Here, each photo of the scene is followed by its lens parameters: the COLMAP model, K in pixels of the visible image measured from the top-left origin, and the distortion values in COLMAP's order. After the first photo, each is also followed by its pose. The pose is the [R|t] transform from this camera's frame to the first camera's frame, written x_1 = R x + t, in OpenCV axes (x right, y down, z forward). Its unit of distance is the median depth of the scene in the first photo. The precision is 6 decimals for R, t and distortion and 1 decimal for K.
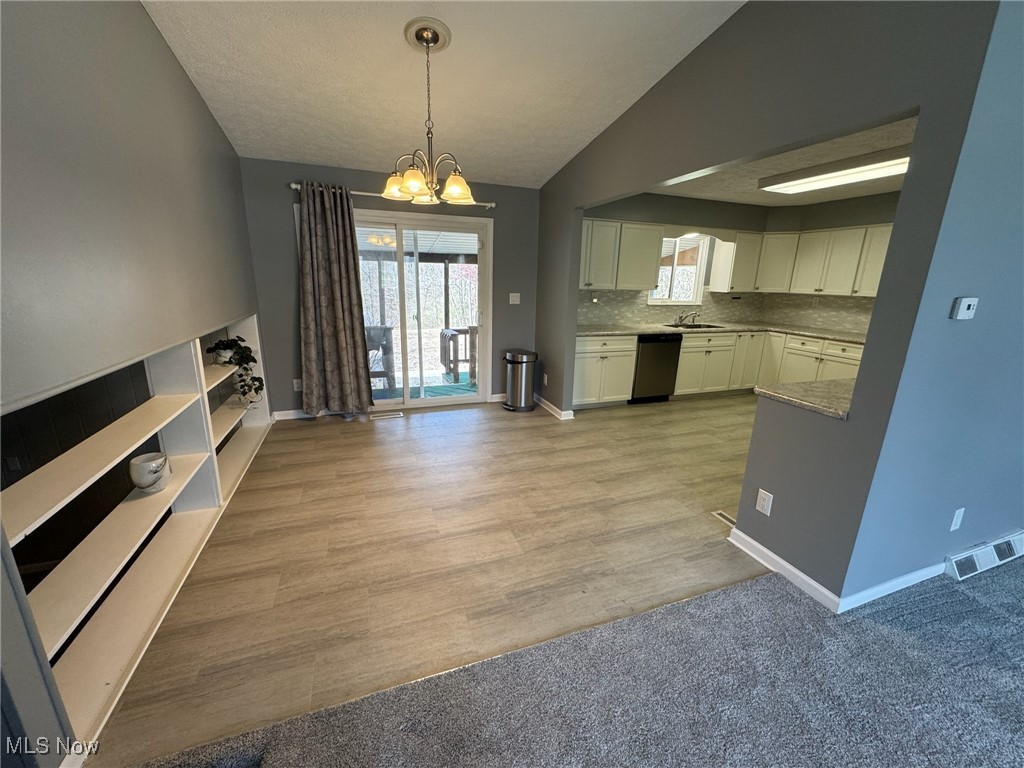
lens RADIAL K [[408.9, 0, 521.0], [0, 408.9, 386.9], [0, 0, 1]] dist [0.006710, -0.000949]
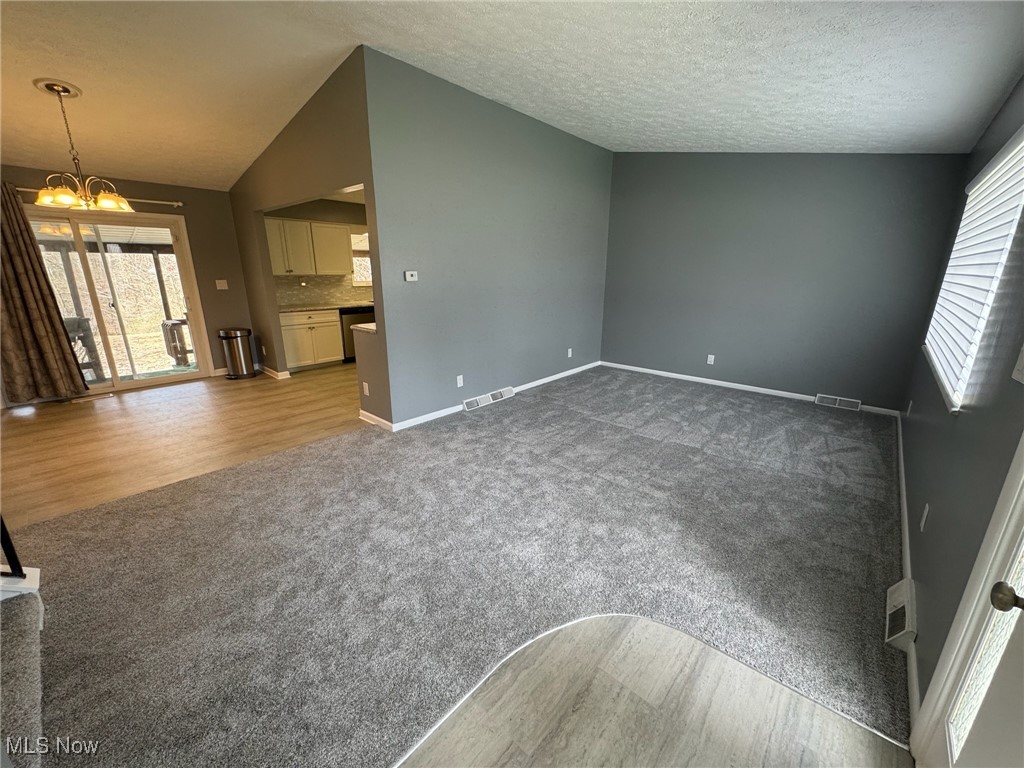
lens RADIAL K [[408.9, 0, 514.4], [0, 408.9, 386.2], [0, 0, 1]] dist [0.006710, -0.000949]
pose [[0.893658, -0.144277, 0.424923, 0.193852], [0.133814, 0.989504, 0.054549, 0.121259], [-0.428333, 0.008112, 0.903585, -0.422612]]
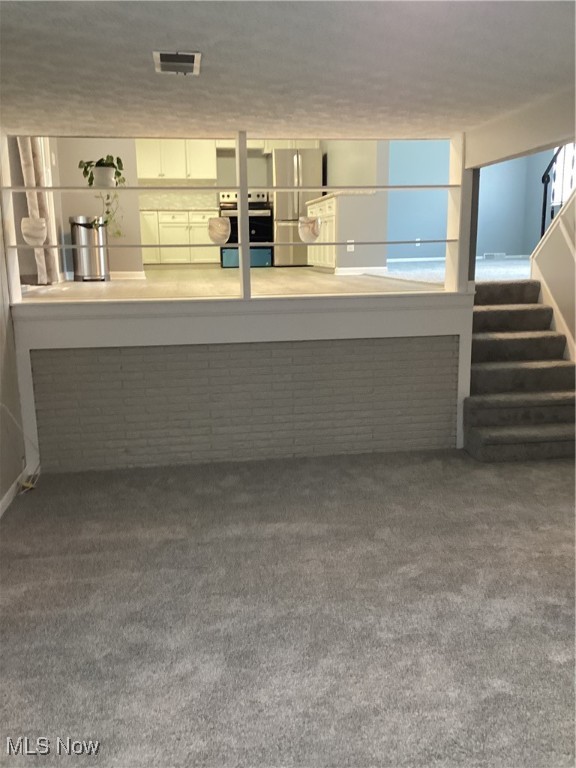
lens RADIAL K [[689.8, 0, 286.8], [0, 689.8, 386.2], [0, 0, 1]] dist [0.067306, -0.022842]
pose [[0.220737, -0.223258, 0.949437, -1.434402], [0.269021, 0.949624, 0.160756, 0.144777], [-0.937498, 0.219933, 0.269678, 0.235210]]
